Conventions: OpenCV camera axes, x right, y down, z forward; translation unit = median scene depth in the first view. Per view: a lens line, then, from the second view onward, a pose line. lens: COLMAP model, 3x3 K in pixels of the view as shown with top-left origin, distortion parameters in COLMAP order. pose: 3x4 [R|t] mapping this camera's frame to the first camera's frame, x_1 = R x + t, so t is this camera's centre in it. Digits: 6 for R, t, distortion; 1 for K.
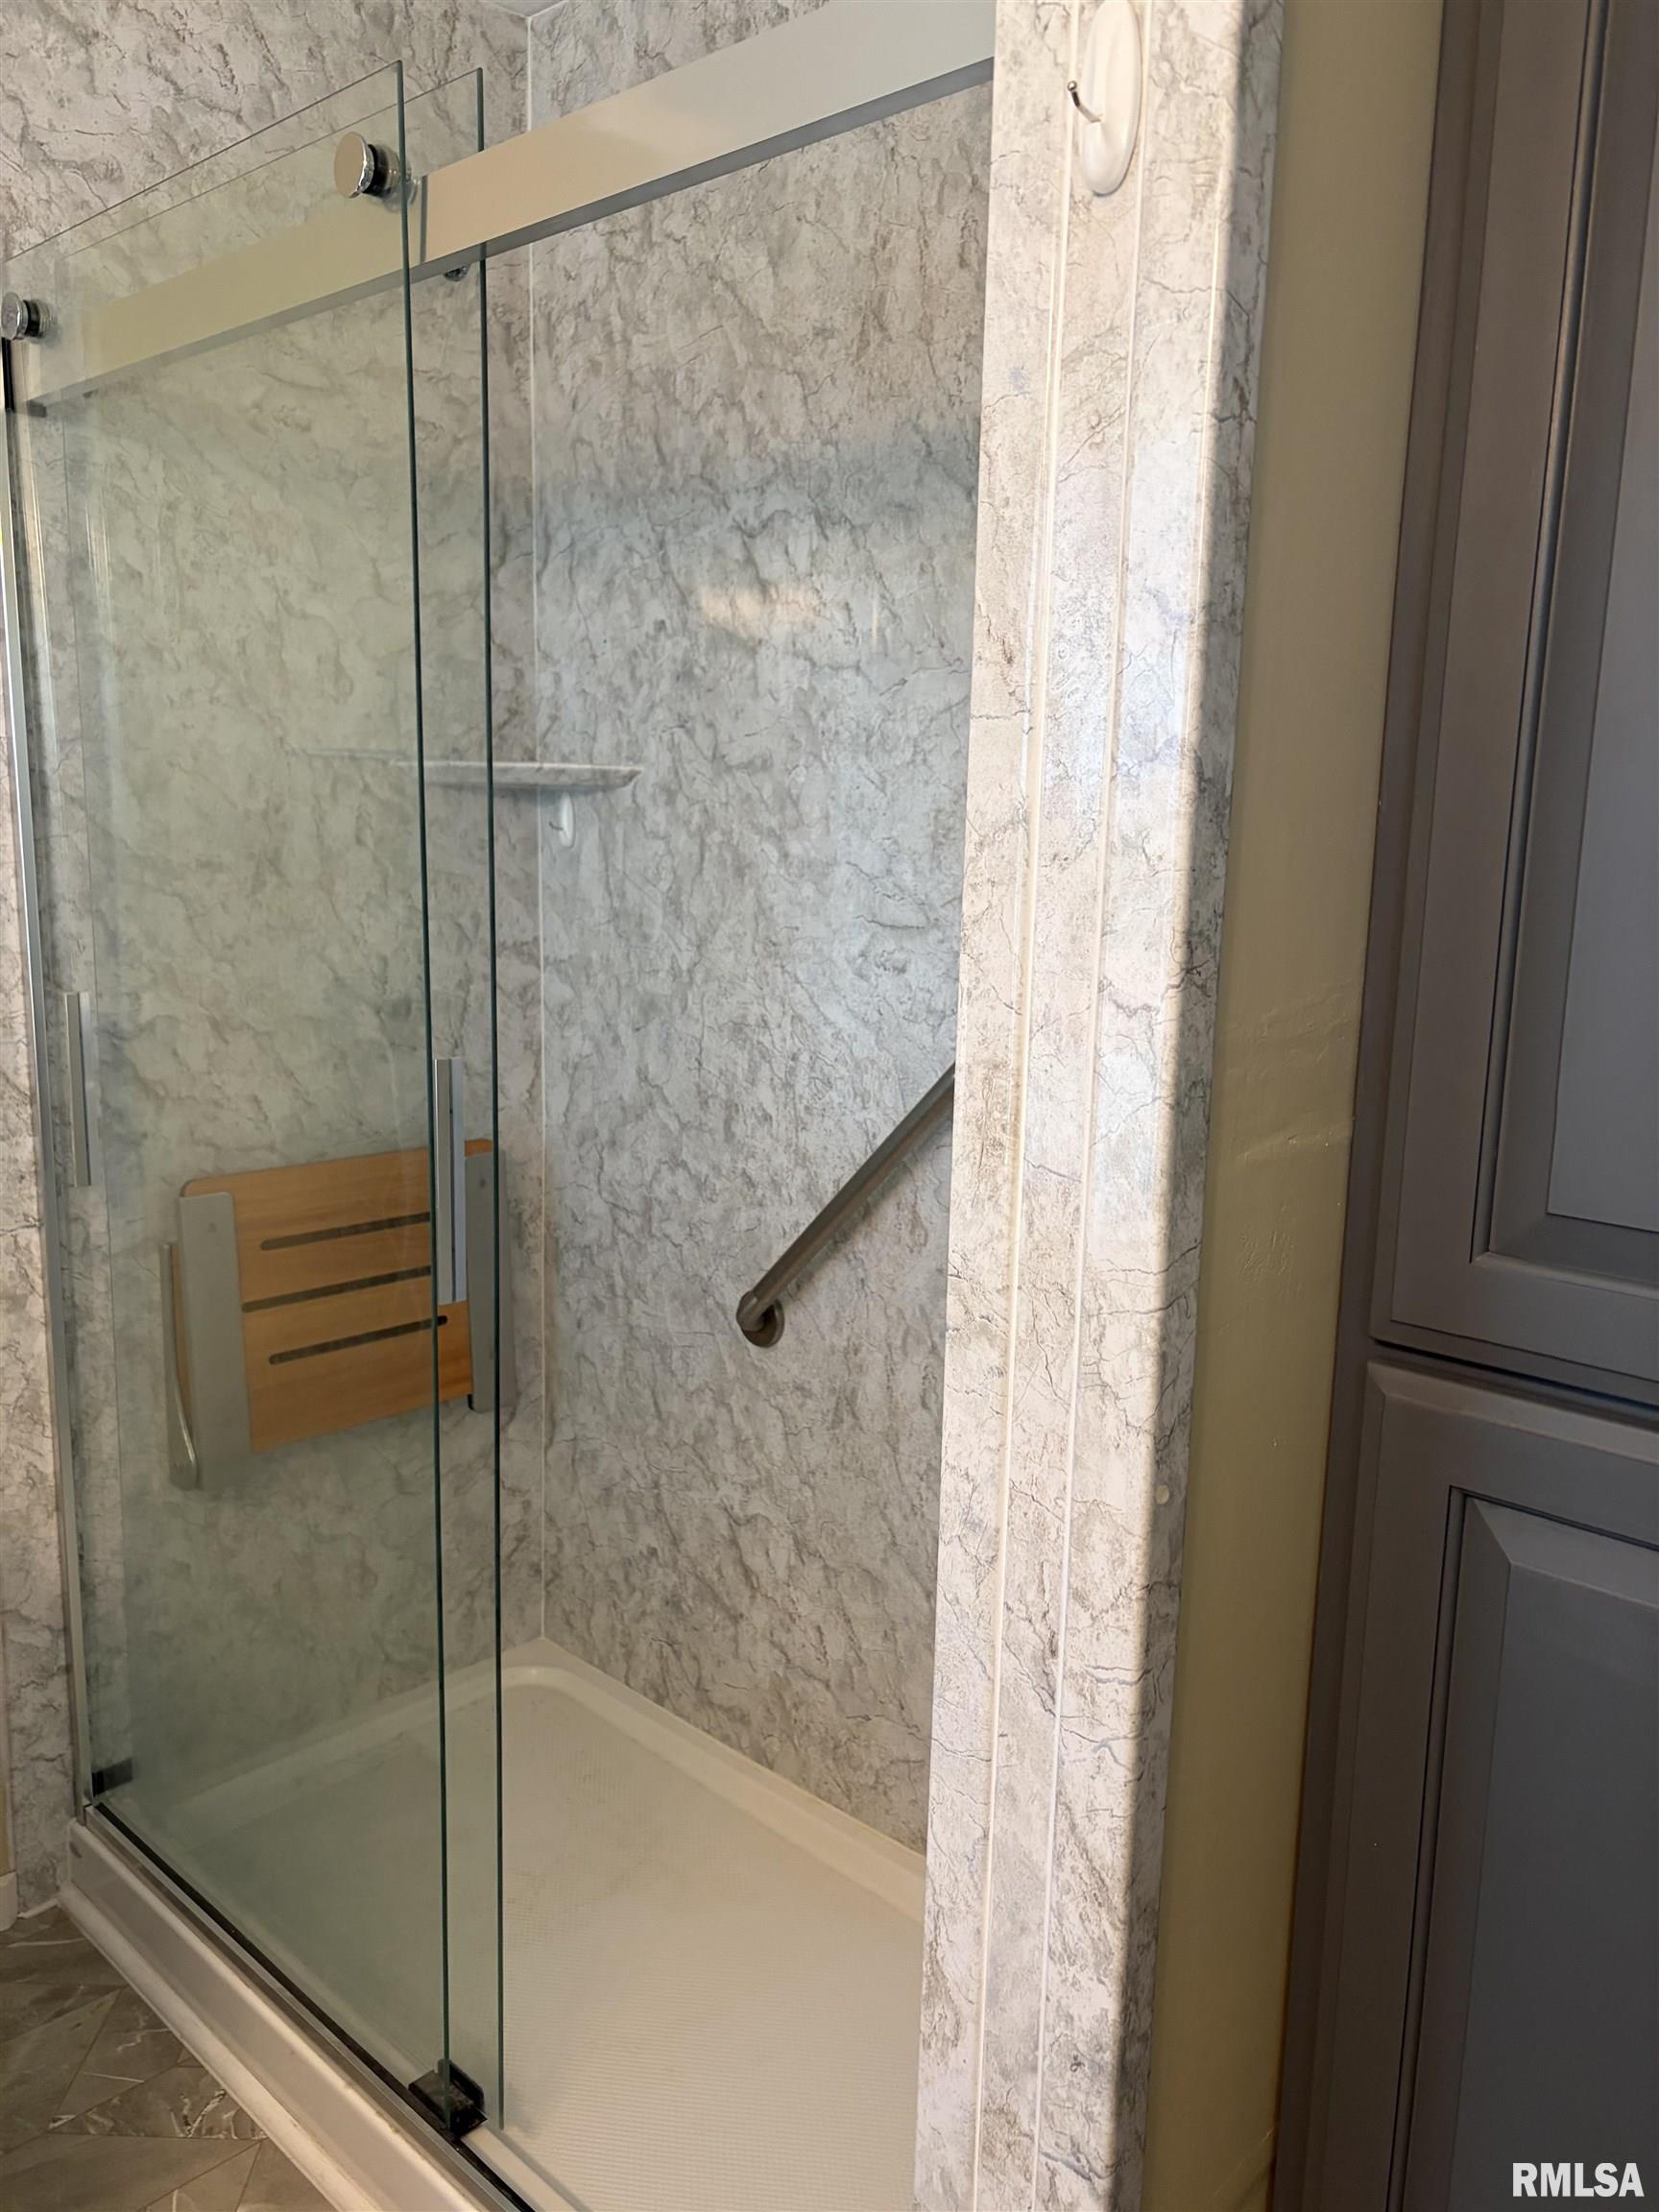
lens RADIAL K [[1666.5, 0, 839.5], [0, 1666.5, 1117.1], [0, 0, 1]] dist [0.042558, -0.047957]
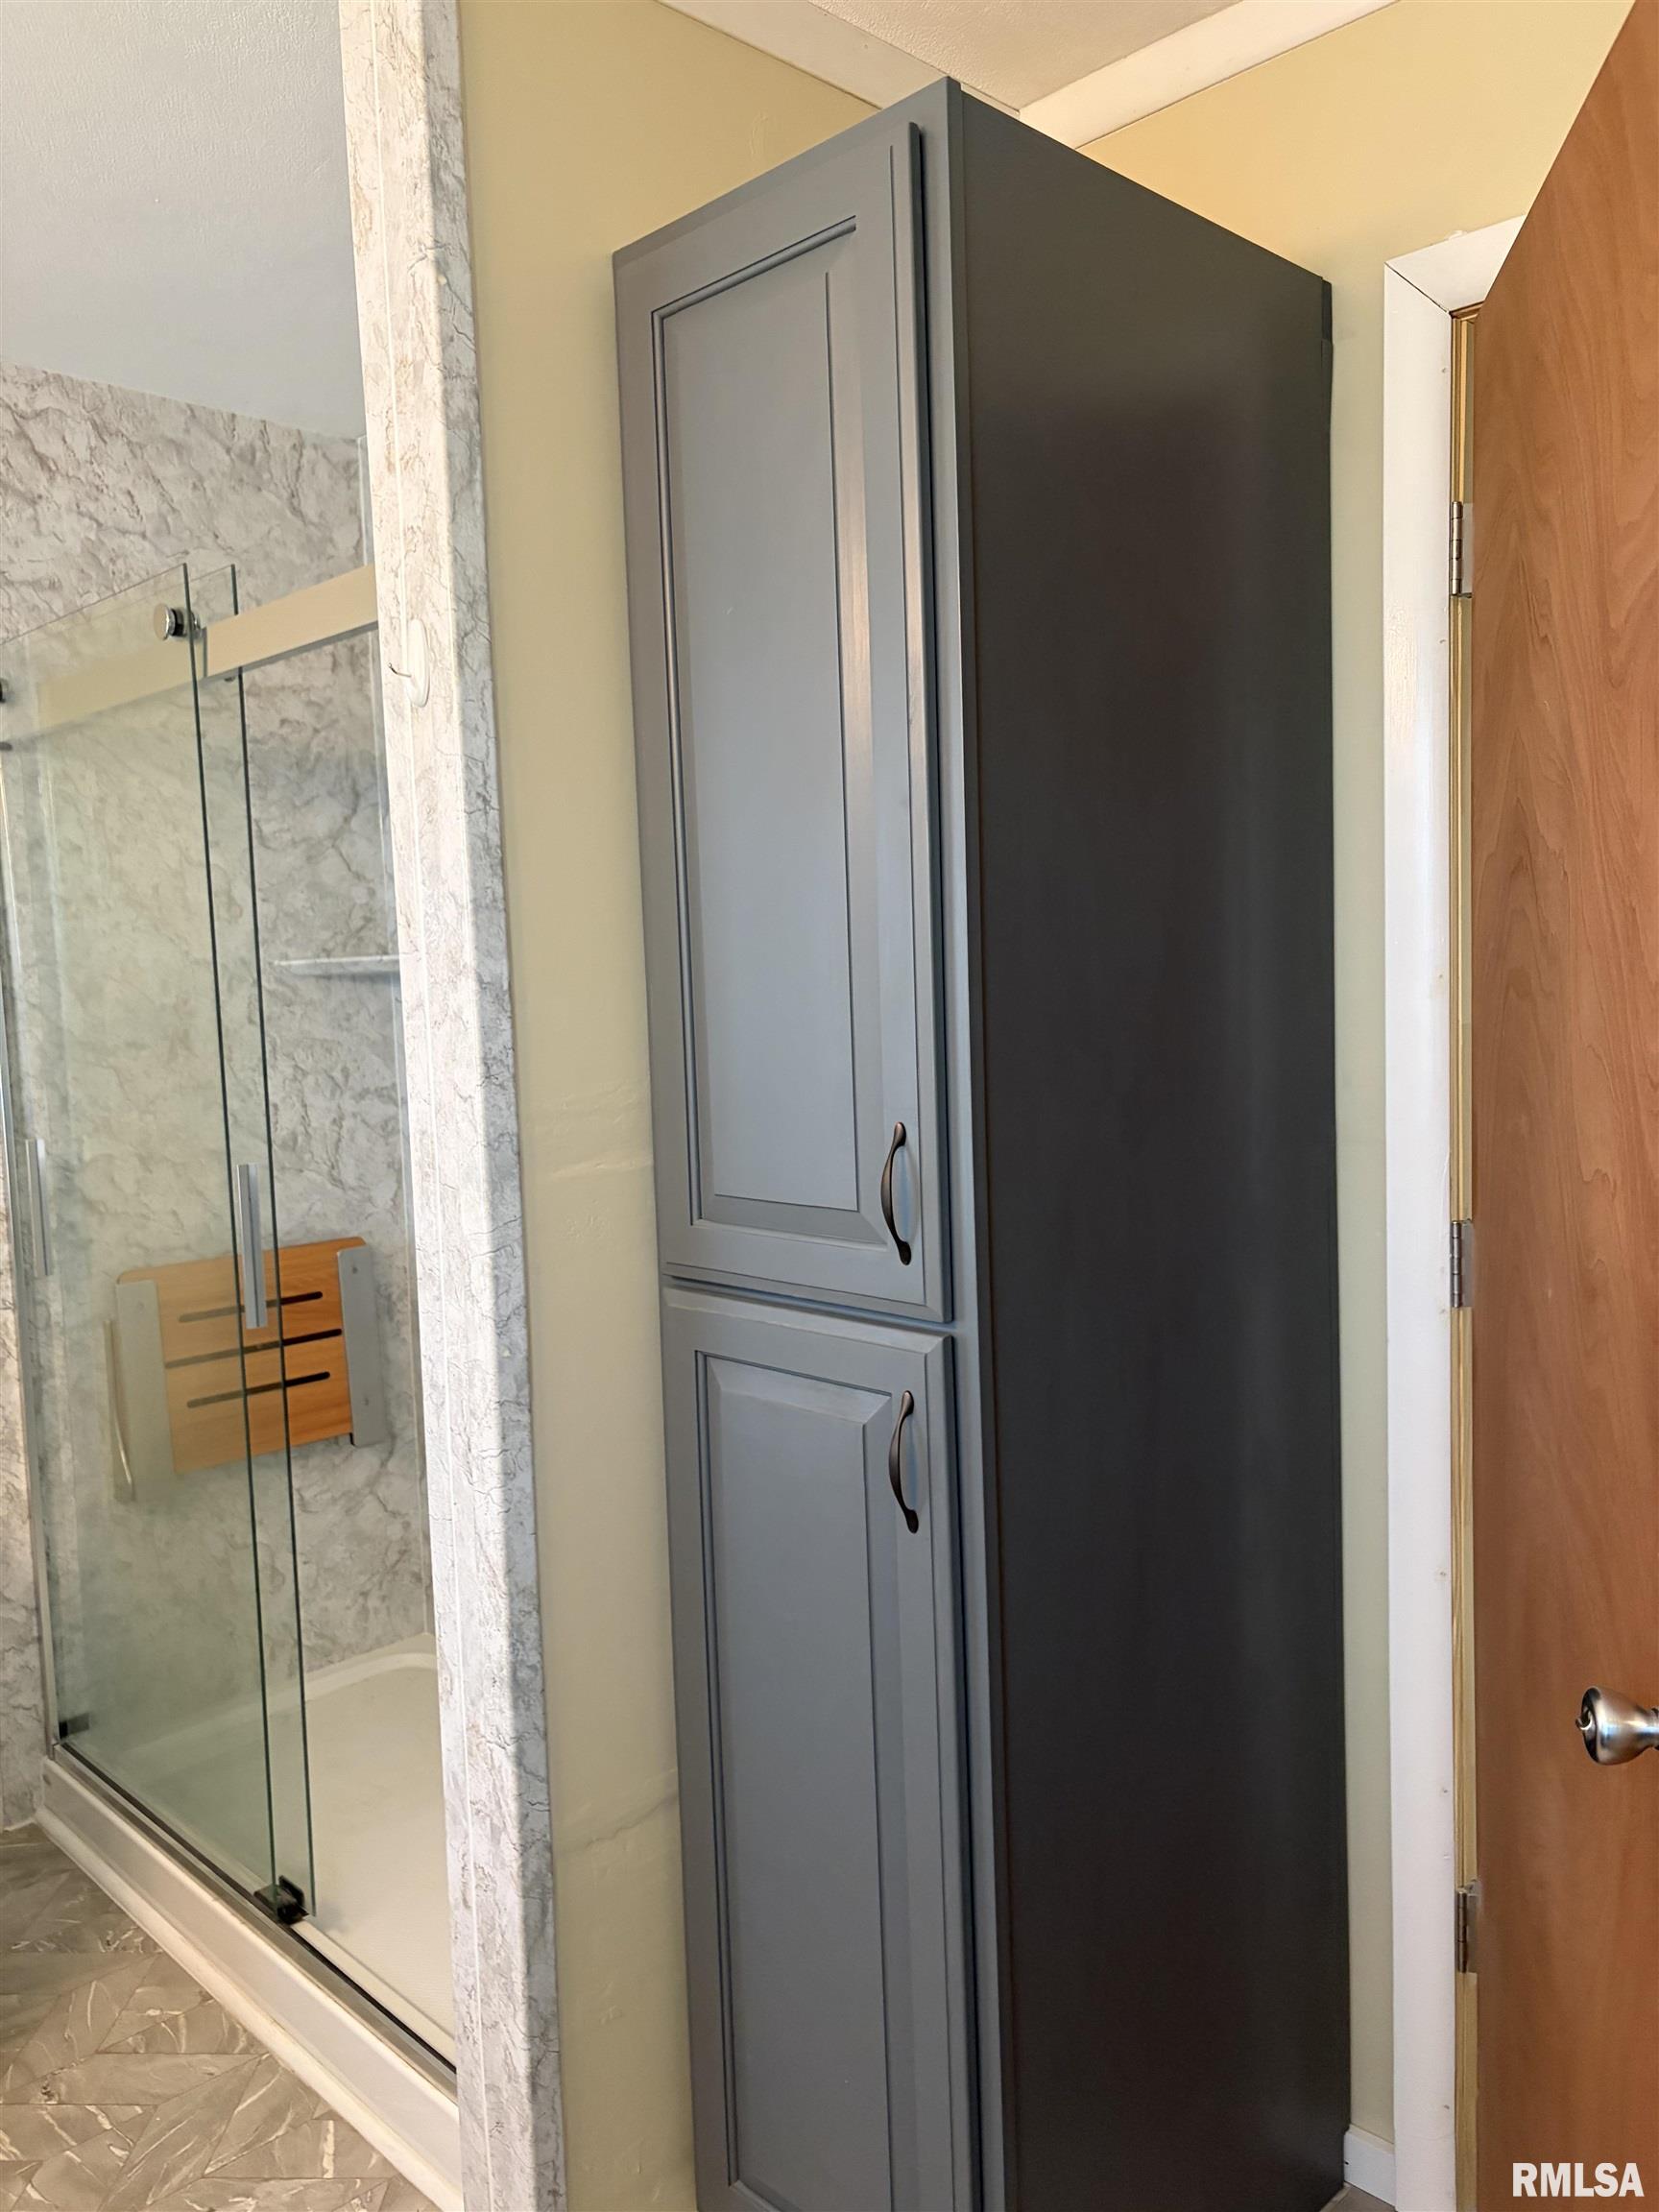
lens RADIAL K [[1666.5, 0, 835.8], [0, 1666.5, 1098.3], [0, 0, 1]] dist [0.042558, -0.047957]
pose [[0.997468, -0.054801, -0.045324, 0.278871], [0.050369, 0.994321, -0.093748, 0.056510], [0.050204, 0.091228, 0.994564, -0.371604]]
